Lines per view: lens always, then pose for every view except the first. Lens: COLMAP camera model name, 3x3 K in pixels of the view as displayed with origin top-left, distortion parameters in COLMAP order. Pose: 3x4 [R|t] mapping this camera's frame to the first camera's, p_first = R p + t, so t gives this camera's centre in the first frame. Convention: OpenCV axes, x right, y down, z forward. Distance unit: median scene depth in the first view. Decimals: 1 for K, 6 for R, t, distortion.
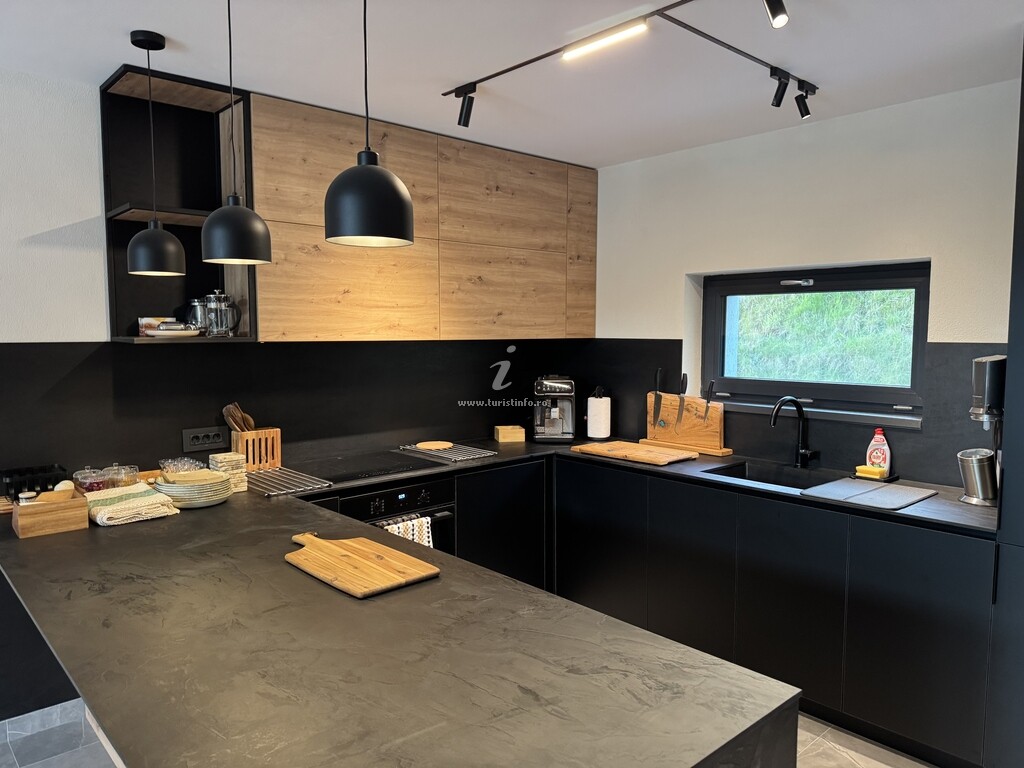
lens RADIAL K [[728.1, 0, 509.5], [0, 728.1, 388.5], [0, 0, 1]] dist [0.096005, -0.007308]
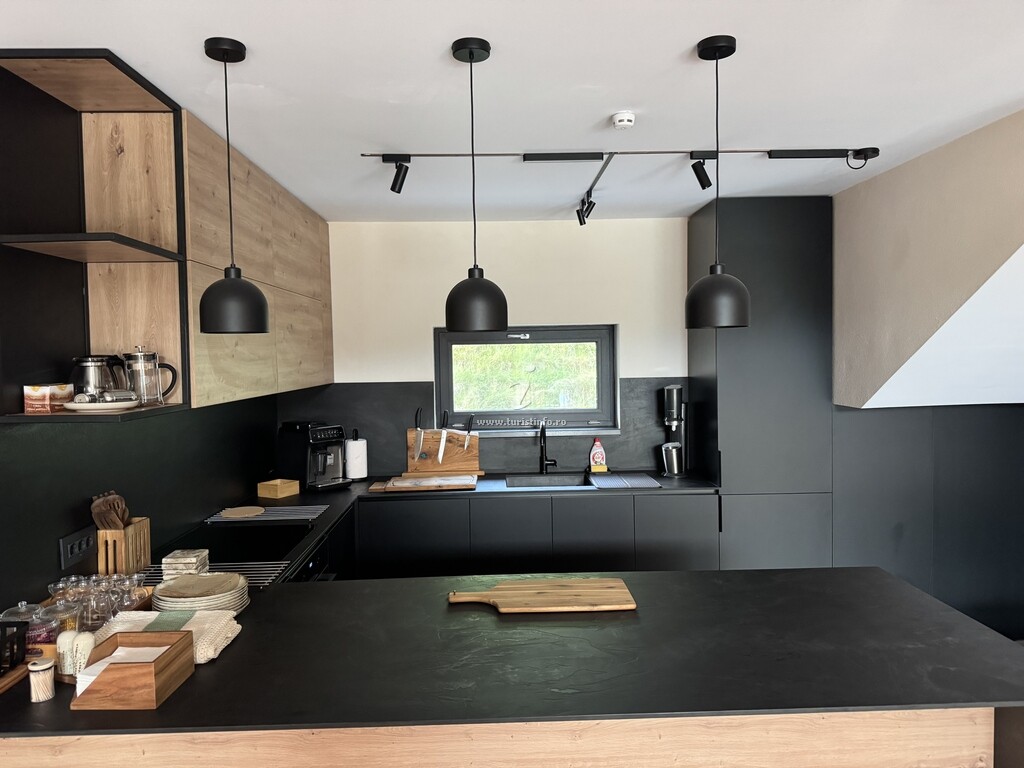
lens RADIAL K [[728.1, 0, 506.0], [0, 728.1, 380.8], [0, 0, 1]] dist [0.096005, -0.007308]
pose [[0.658628, -0.041130, 0.751344, -0.613063], [0.081396, 0.996540, -0.016799, -0.043192], [-0.748053, 0.072221, 0.659697, 0.165874]]
